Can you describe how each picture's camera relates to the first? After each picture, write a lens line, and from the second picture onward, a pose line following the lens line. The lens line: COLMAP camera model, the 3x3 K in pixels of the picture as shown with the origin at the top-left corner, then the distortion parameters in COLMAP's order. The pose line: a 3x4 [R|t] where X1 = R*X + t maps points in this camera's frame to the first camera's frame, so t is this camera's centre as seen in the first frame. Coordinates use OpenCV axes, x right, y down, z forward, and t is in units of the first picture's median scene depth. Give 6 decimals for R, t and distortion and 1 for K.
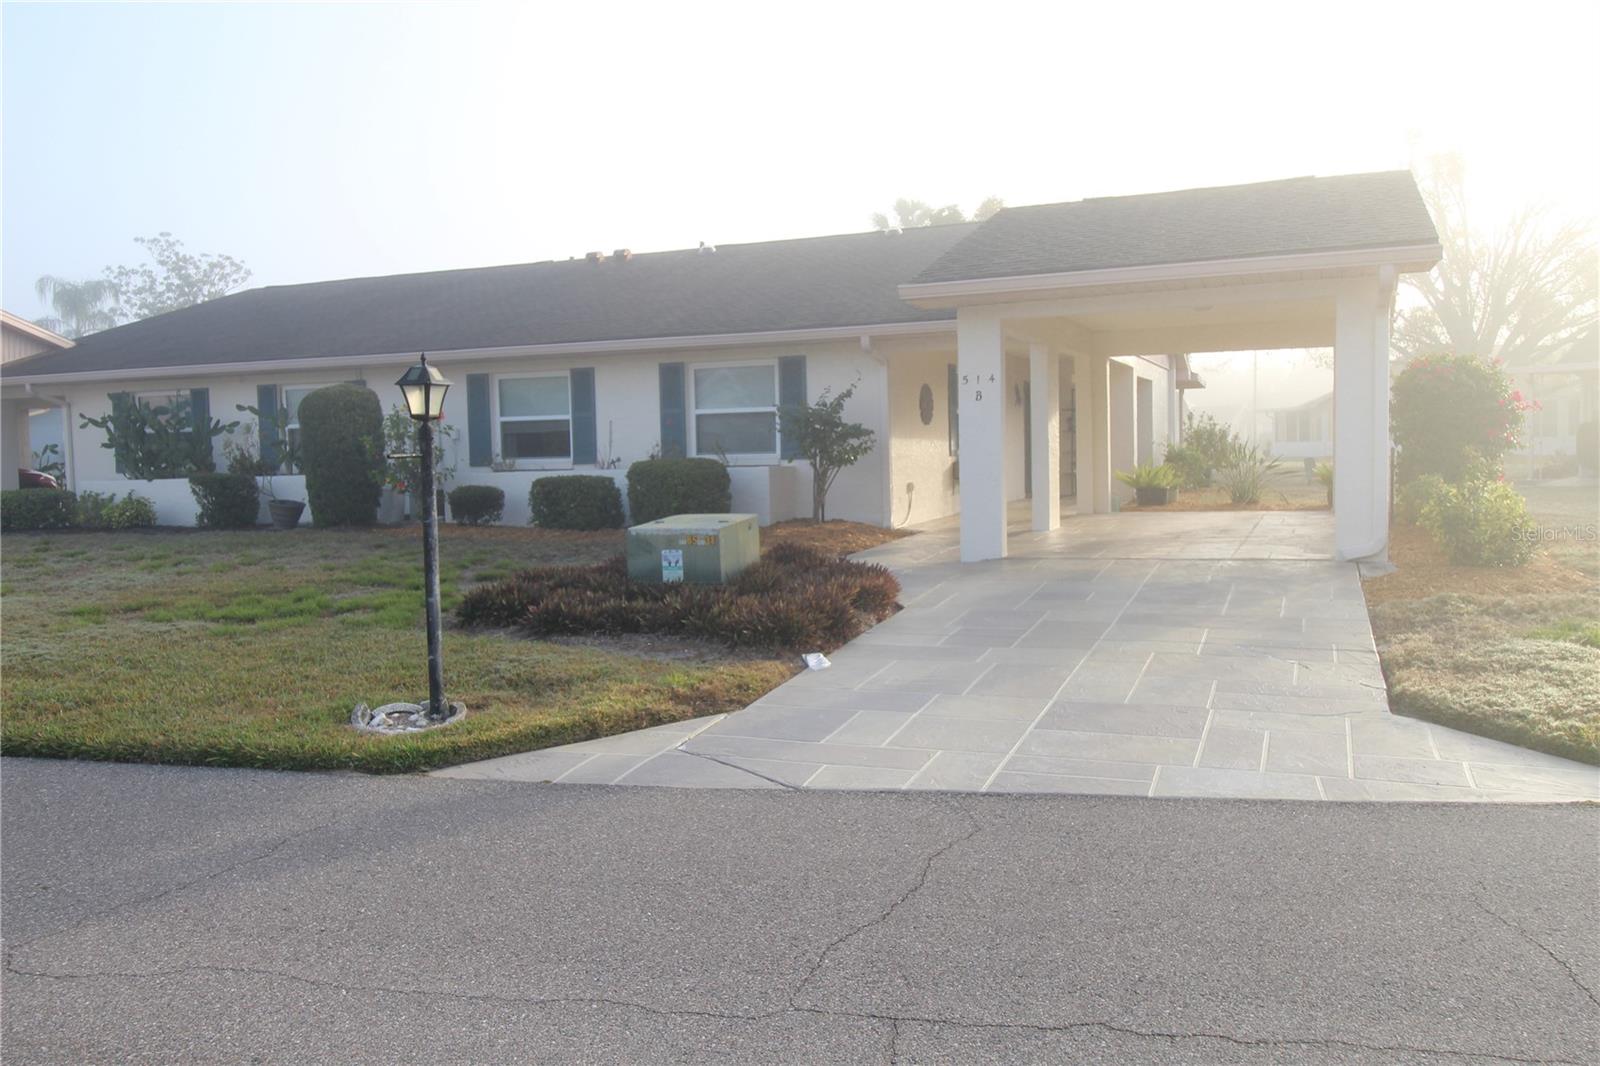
lens RADIAL K [[1280.9, 0, 801.7], [0, 1280.9, 533.9], [0, 0, 1]] dist [0.022040, 0.011817]
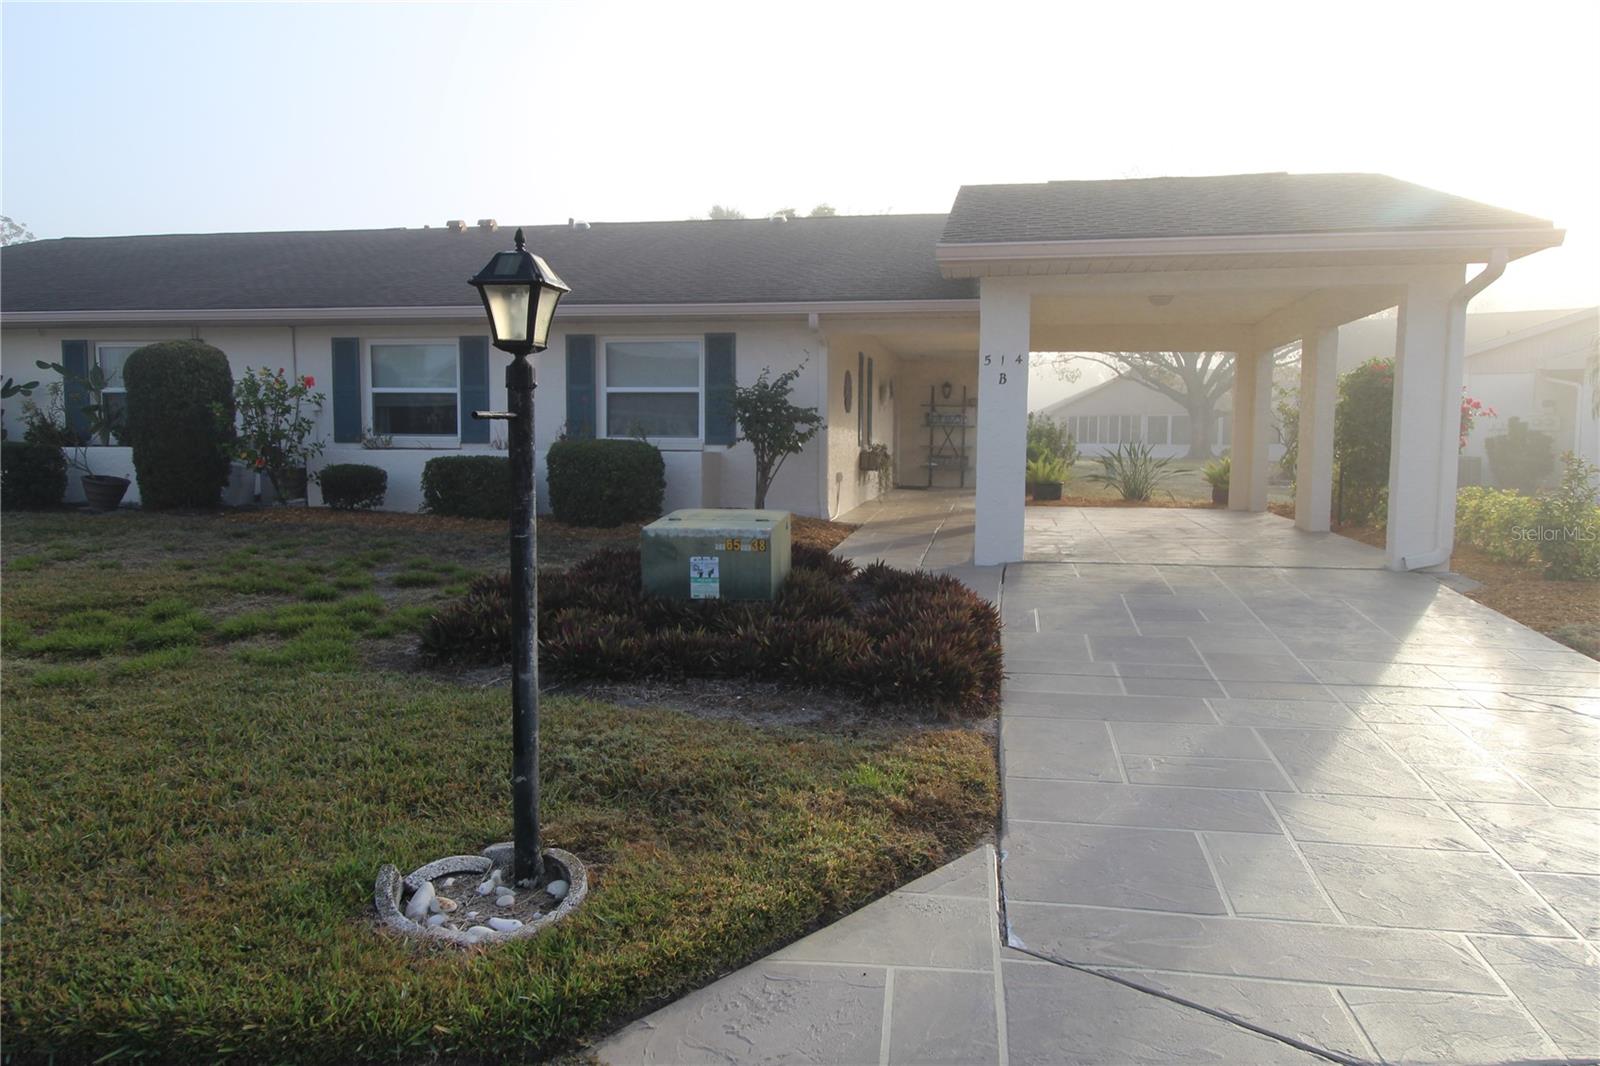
lens RADIAL K [[1068.4, 0, 795.8], [0, 1068.4, 528.3], [0, 0, 1]] dist [0.009504, -0.006533]
pose [[0.975202, 0.011858, 0.221000, -0.128408], [-0.015351, 0.999783, 0.014094, -0.009830], [-0.220785, -0.017137, 0.975172, 0.242425]]
